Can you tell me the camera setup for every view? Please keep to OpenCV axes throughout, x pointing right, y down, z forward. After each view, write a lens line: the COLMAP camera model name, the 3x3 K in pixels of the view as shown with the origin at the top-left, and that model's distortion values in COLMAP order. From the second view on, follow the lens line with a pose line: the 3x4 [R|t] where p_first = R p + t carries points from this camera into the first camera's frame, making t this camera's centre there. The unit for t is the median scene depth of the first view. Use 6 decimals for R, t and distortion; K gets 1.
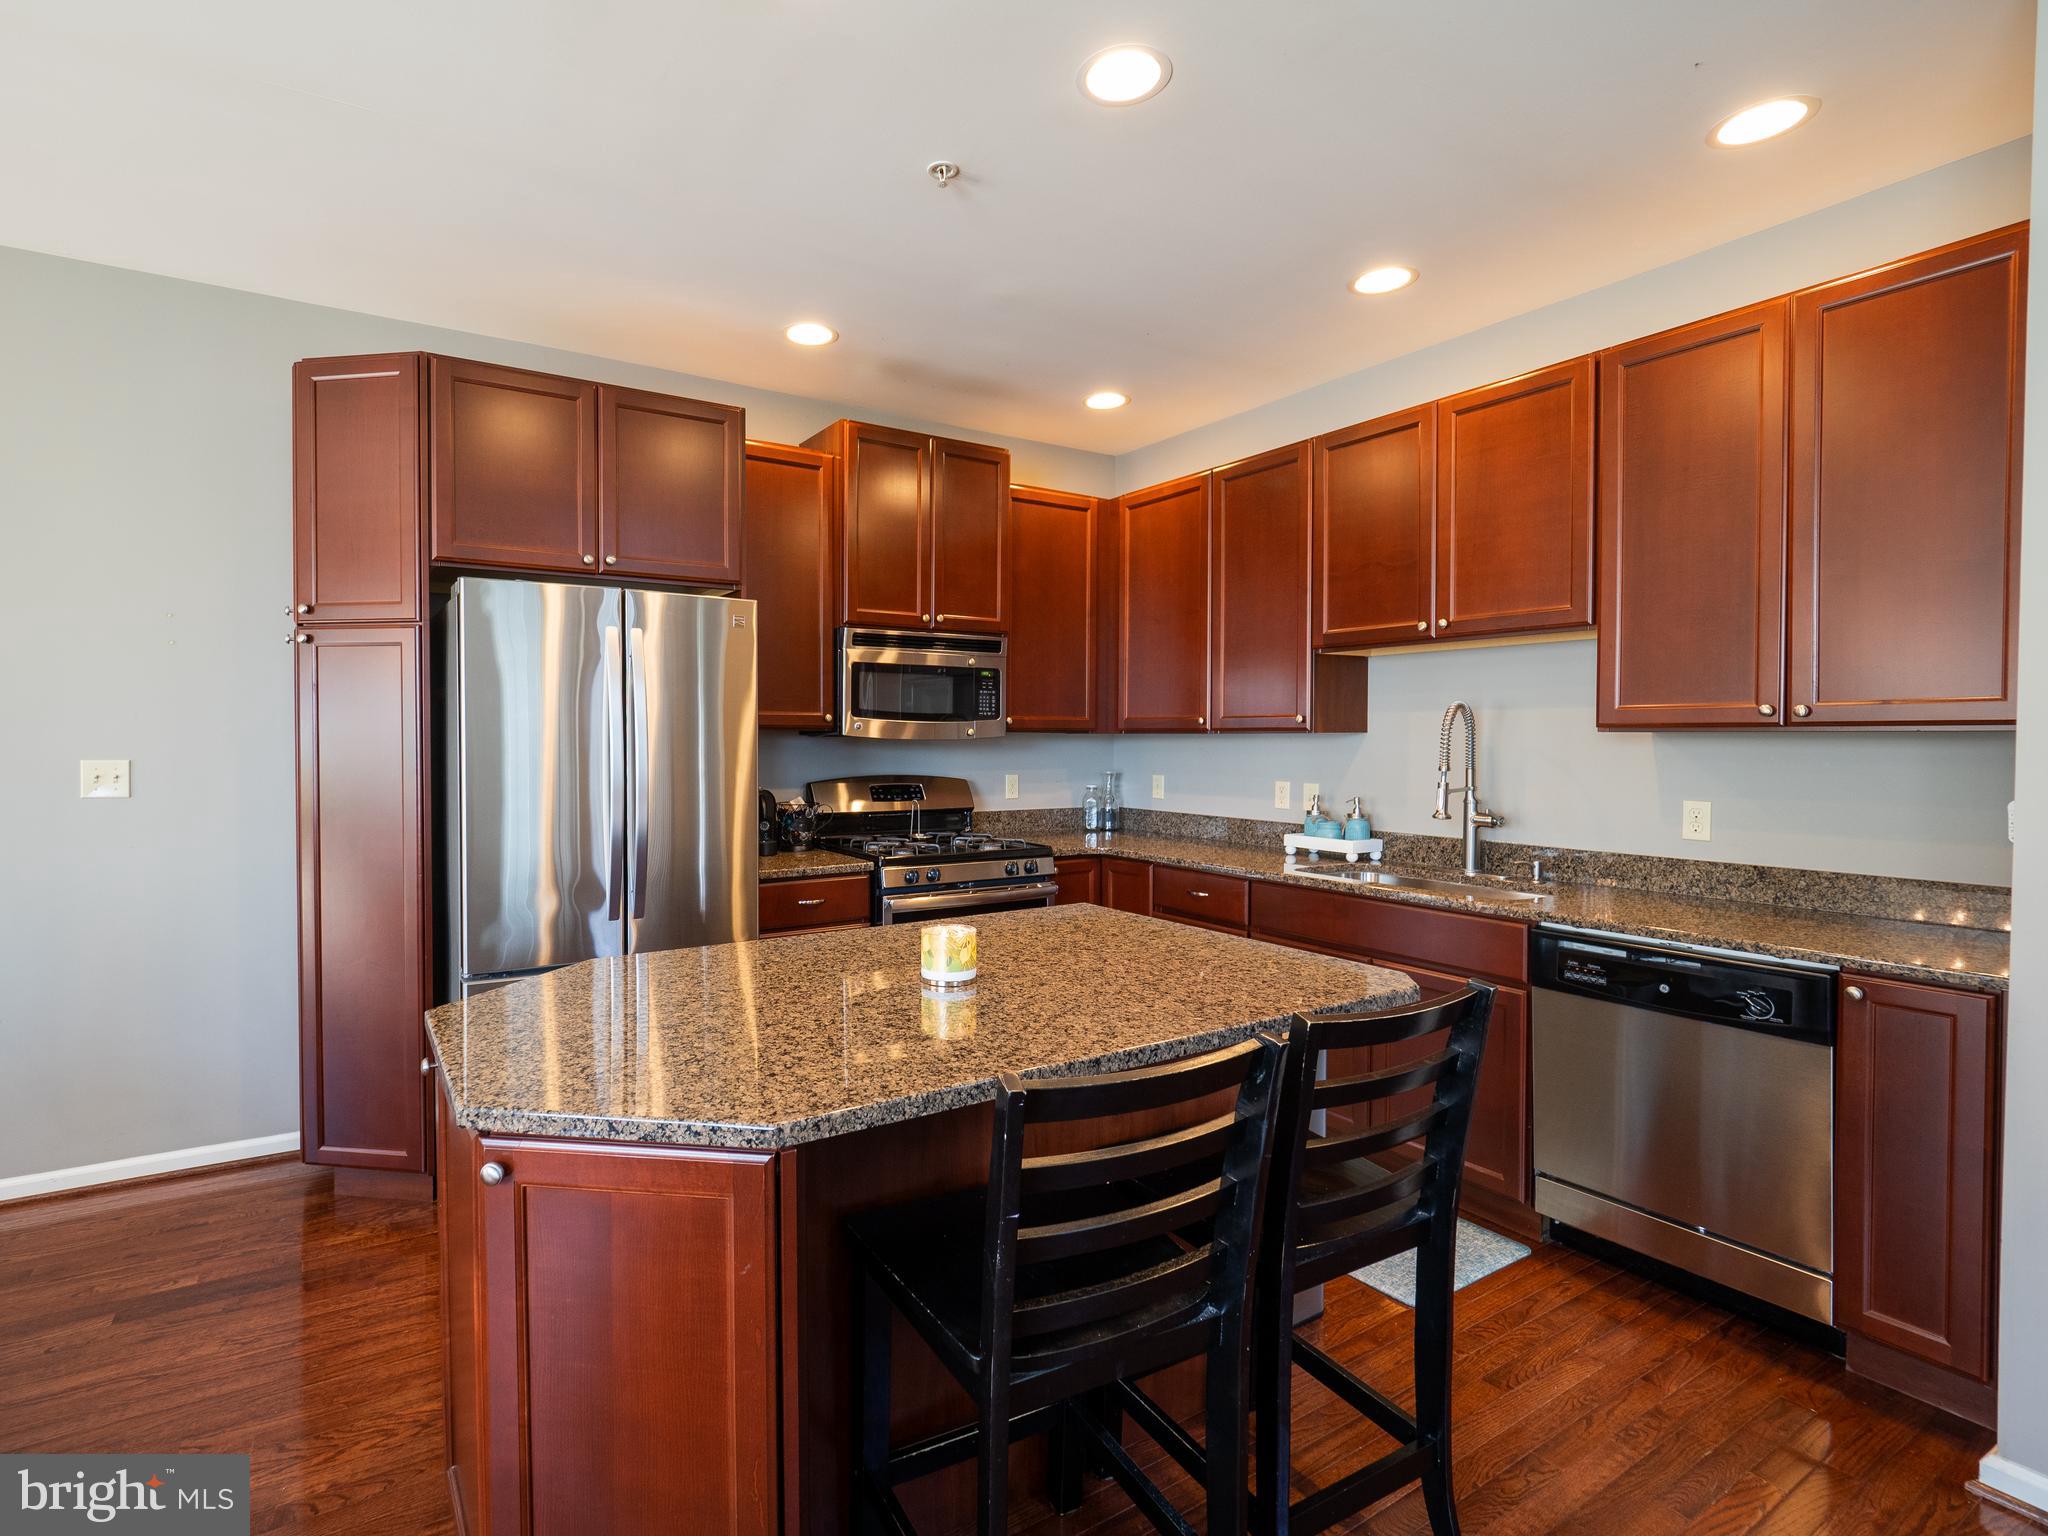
lens RADIAL K [[997.7, 0, 971.5], [0, 997.7, 762.9], [0, 0, 1]] dist [-0.004365, -0.002166]
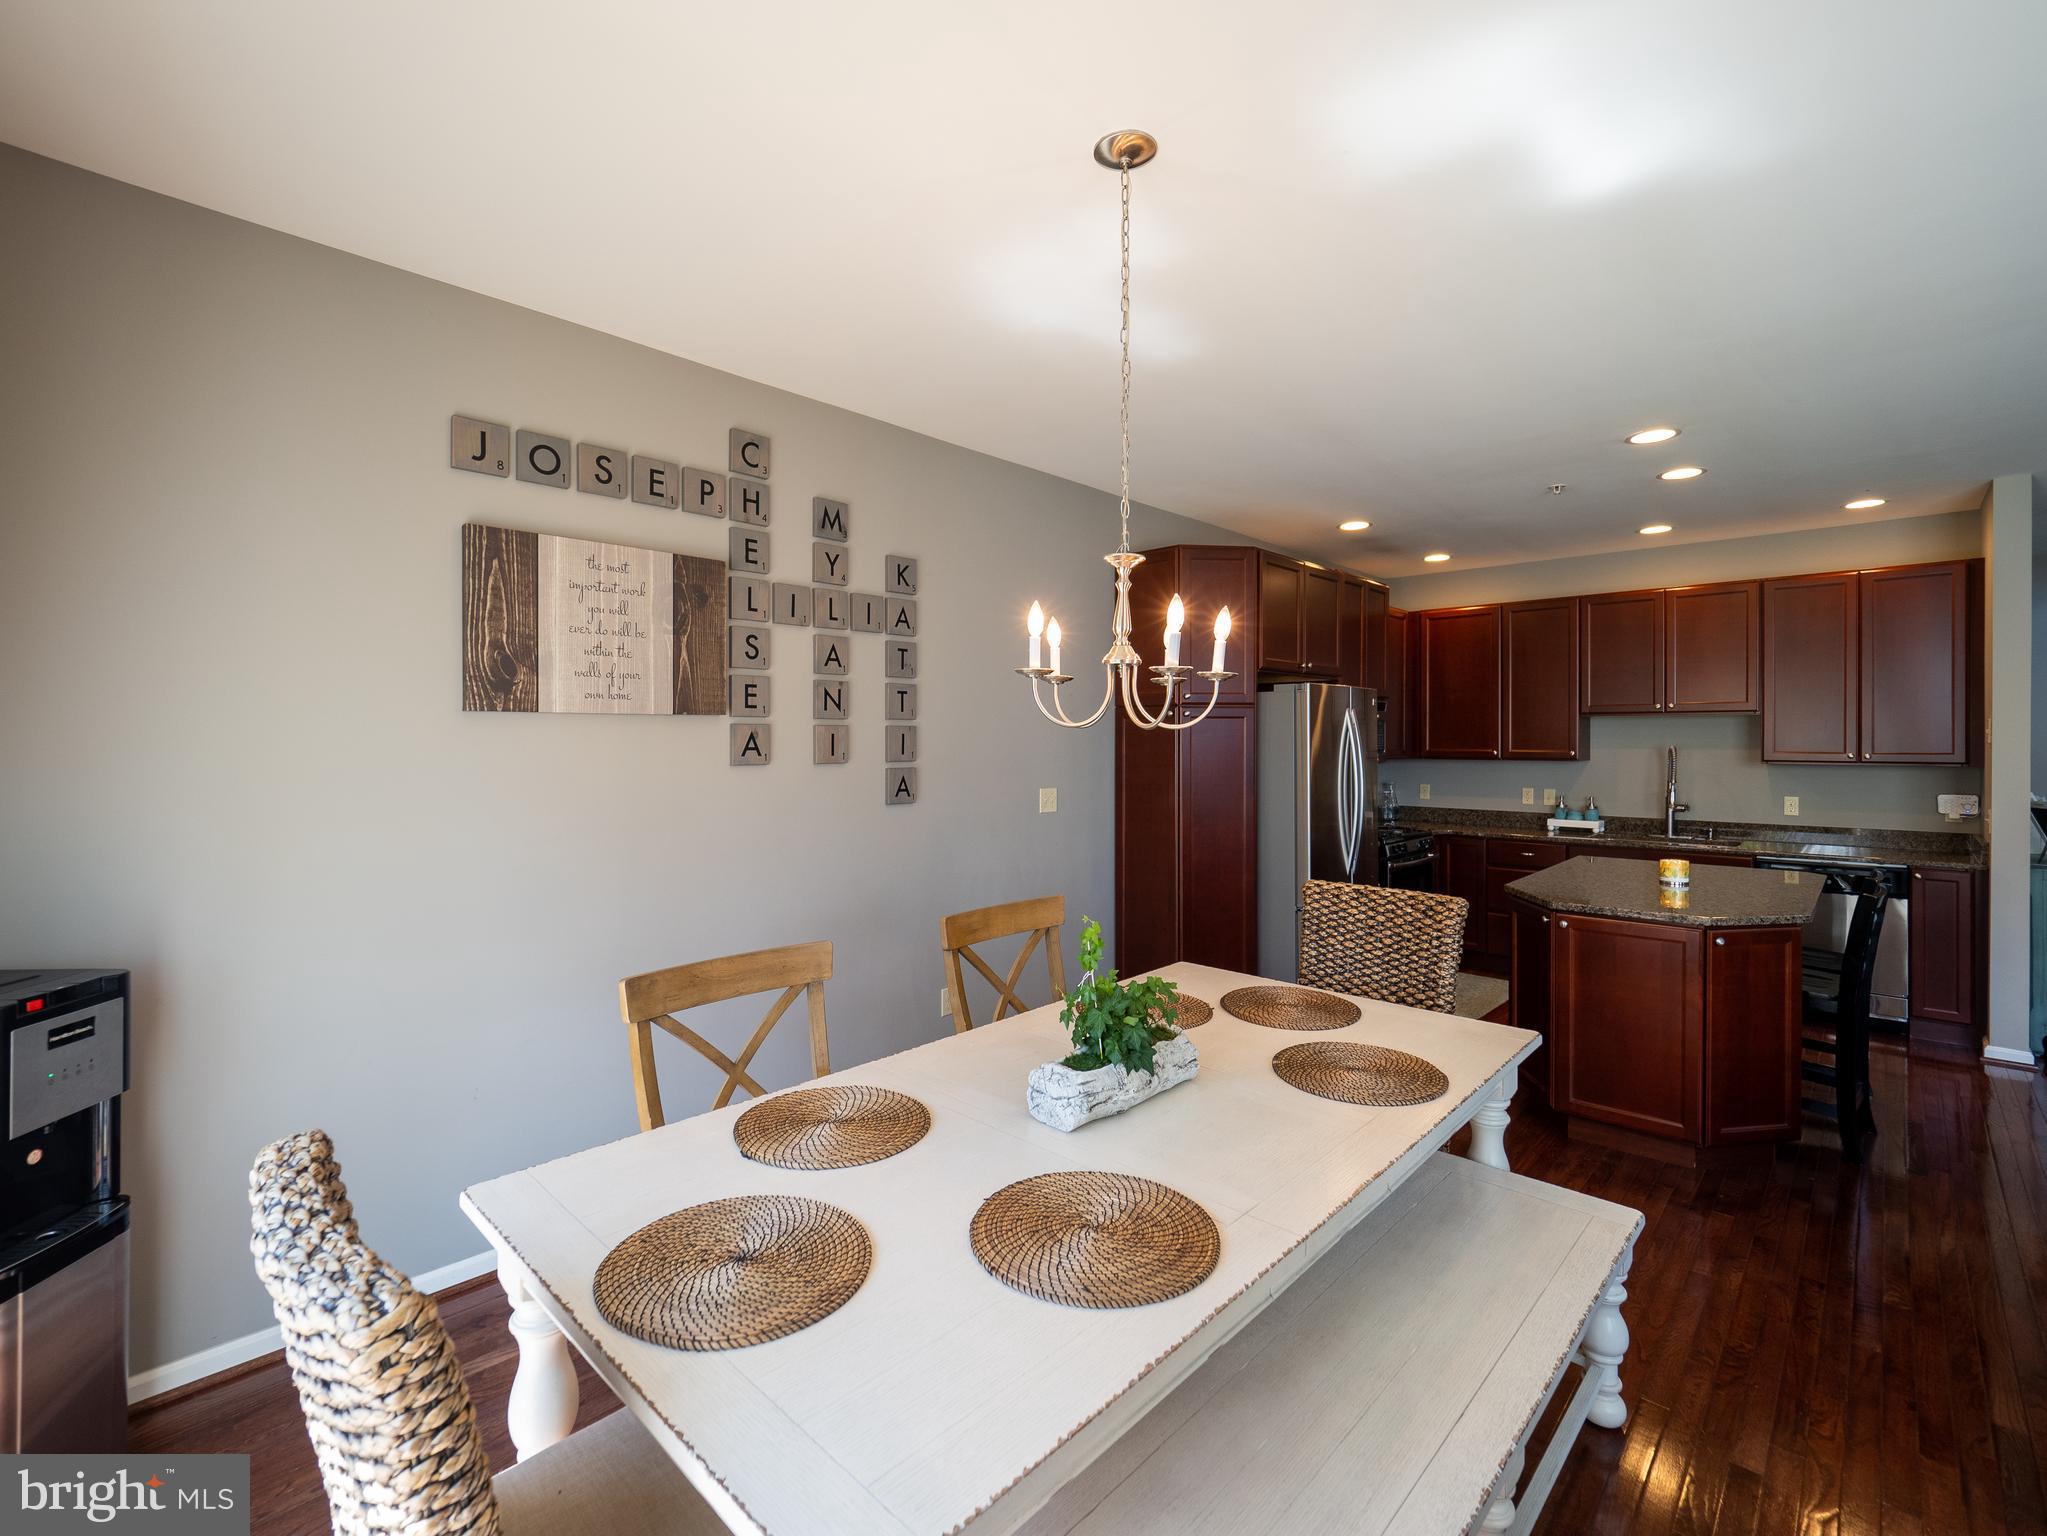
lens RADIAL K [[925.1, 0, 1018.4], [0, 925.1, 752.0], [0, 0, 1]] dist [-0.008777, 0.000827]
pose [[0.968453, -0.000954, 0.249193, -1.285658], [0.004027, 0.999922, -0.011823, -0.039609], [-0.249163, 0.012454, 0.968382, -0.428758]]
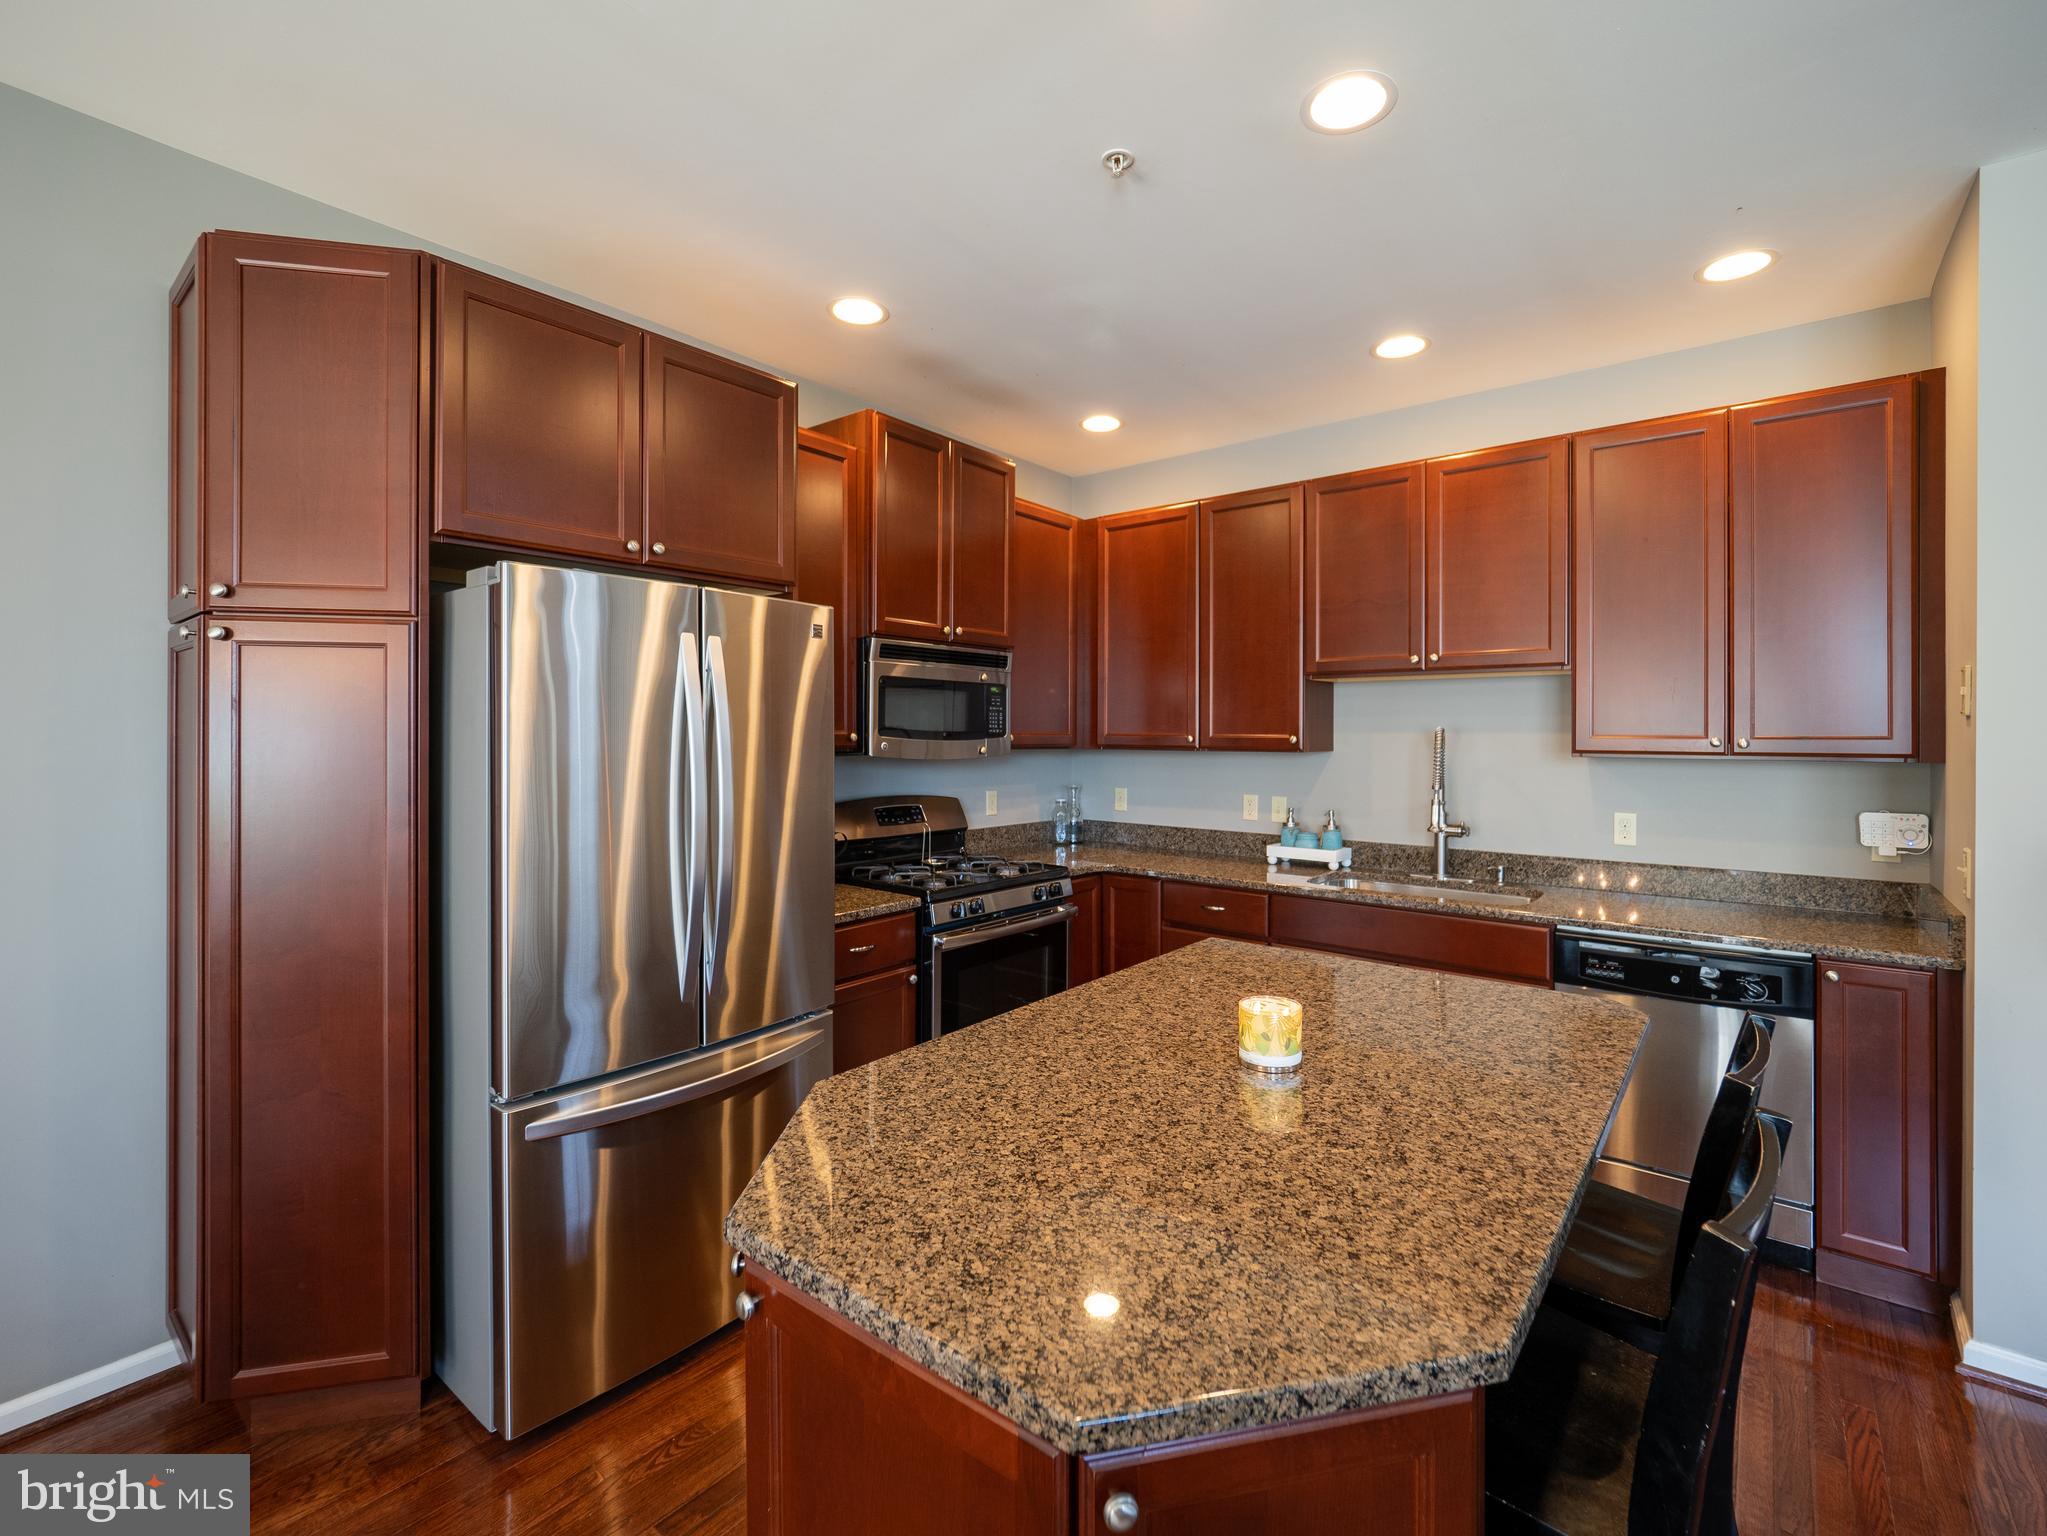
lens RADIAL K [[925.1, 0, 1059.7], [0, 925.1, 737.1], [0, 0, 1]] dist [-0.008777, 0.000827]
pose [[0.939433, 0.003856, 0.342711, -0.310036], [0.002597, 0.999828, -0.018369, -0.036080], [-0.342723, 0.018147, 0.939261, 0.186635]]
